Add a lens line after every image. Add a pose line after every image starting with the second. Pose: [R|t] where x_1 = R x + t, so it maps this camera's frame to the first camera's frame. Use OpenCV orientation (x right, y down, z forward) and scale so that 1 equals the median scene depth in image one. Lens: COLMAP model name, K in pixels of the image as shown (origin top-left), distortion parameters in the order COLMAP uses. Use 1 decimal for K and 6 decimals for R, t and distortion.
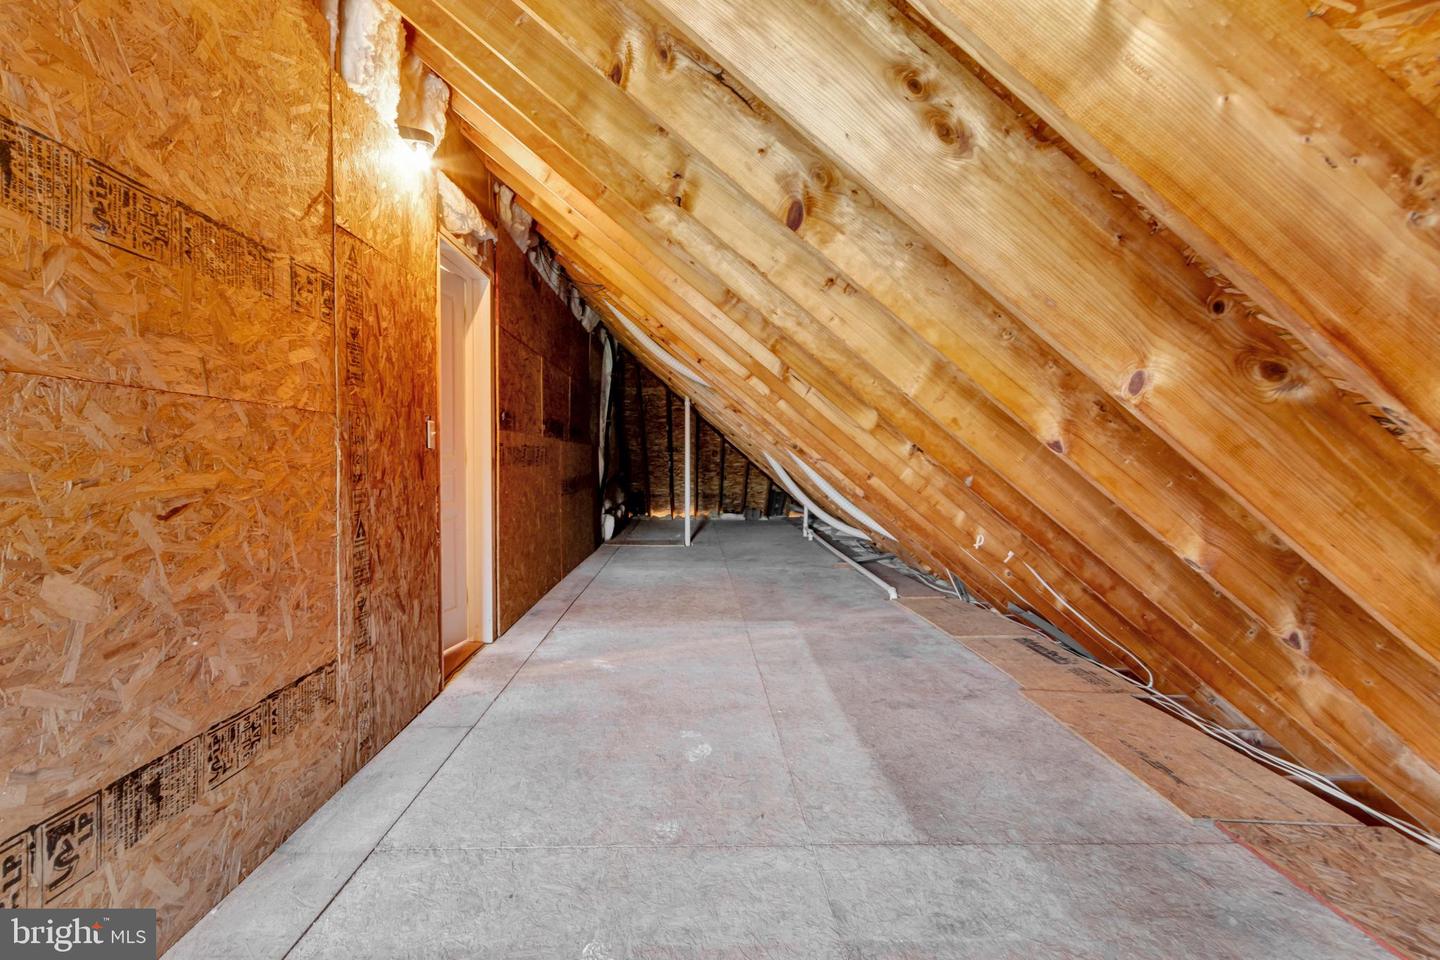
lens RADIAL K [[694.4, 0, 697.8], [0, 694.4, 472.0], [0, 0, 1]] dist [0.010351, -0.001284]
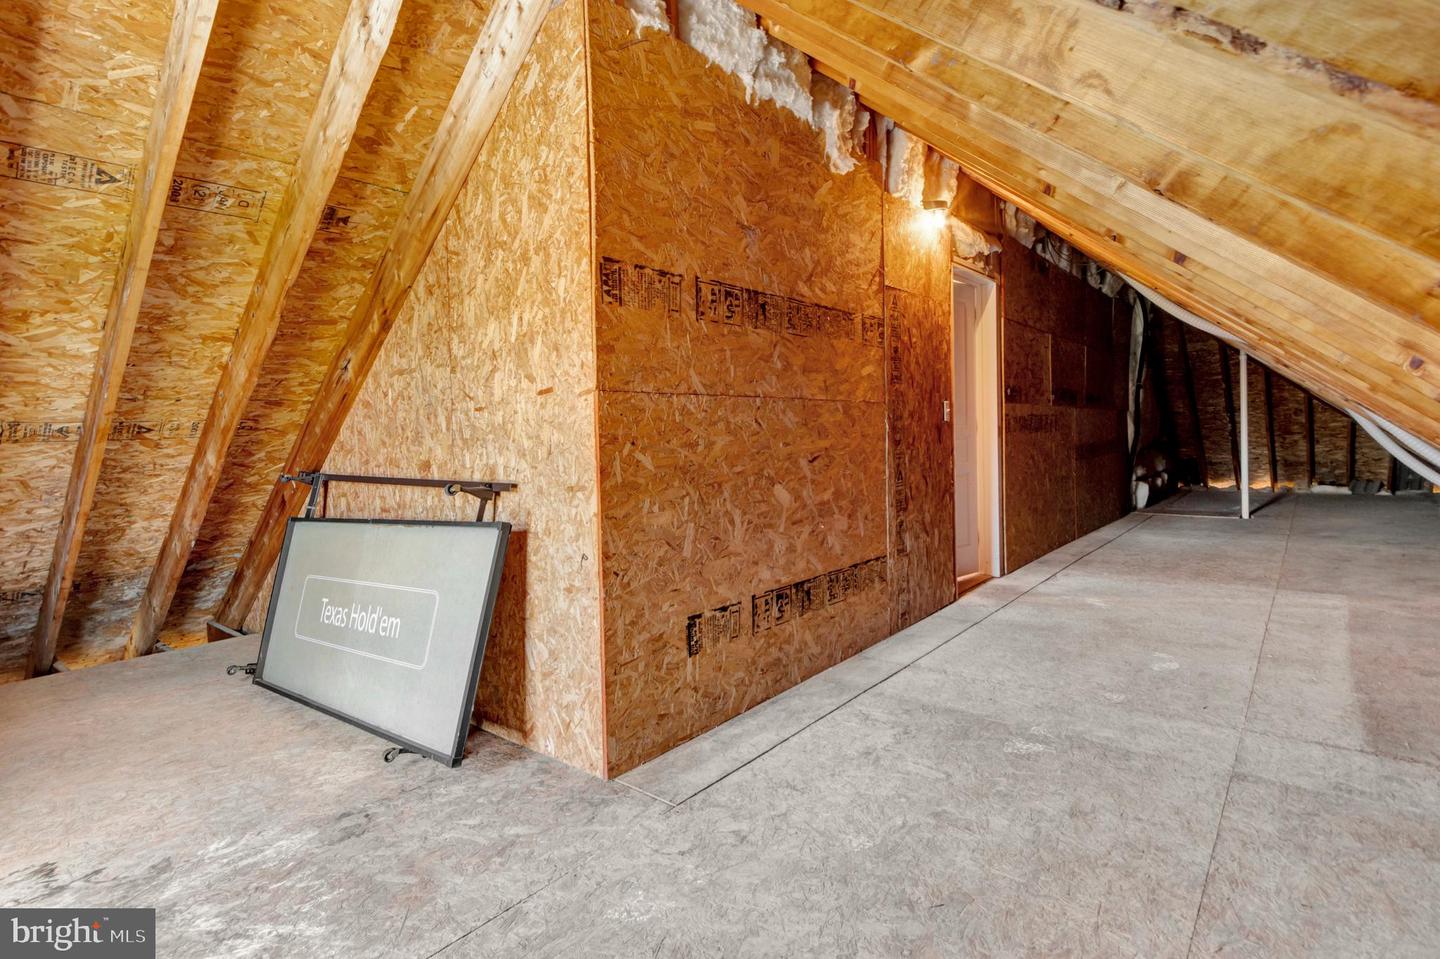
lens RADIAL K [[694.4, 0, 697.8], [0, 694.4, 471.5], [0, 0, 1]] dist [0.010351, -0.001284]
pose [[0.746258, 0.012587, -0.665538, 0.203244], [0.015973, 0.999195, 0.036806, 0.008756], [0.665465, -0.038097, 0.745456, -0.439205]]
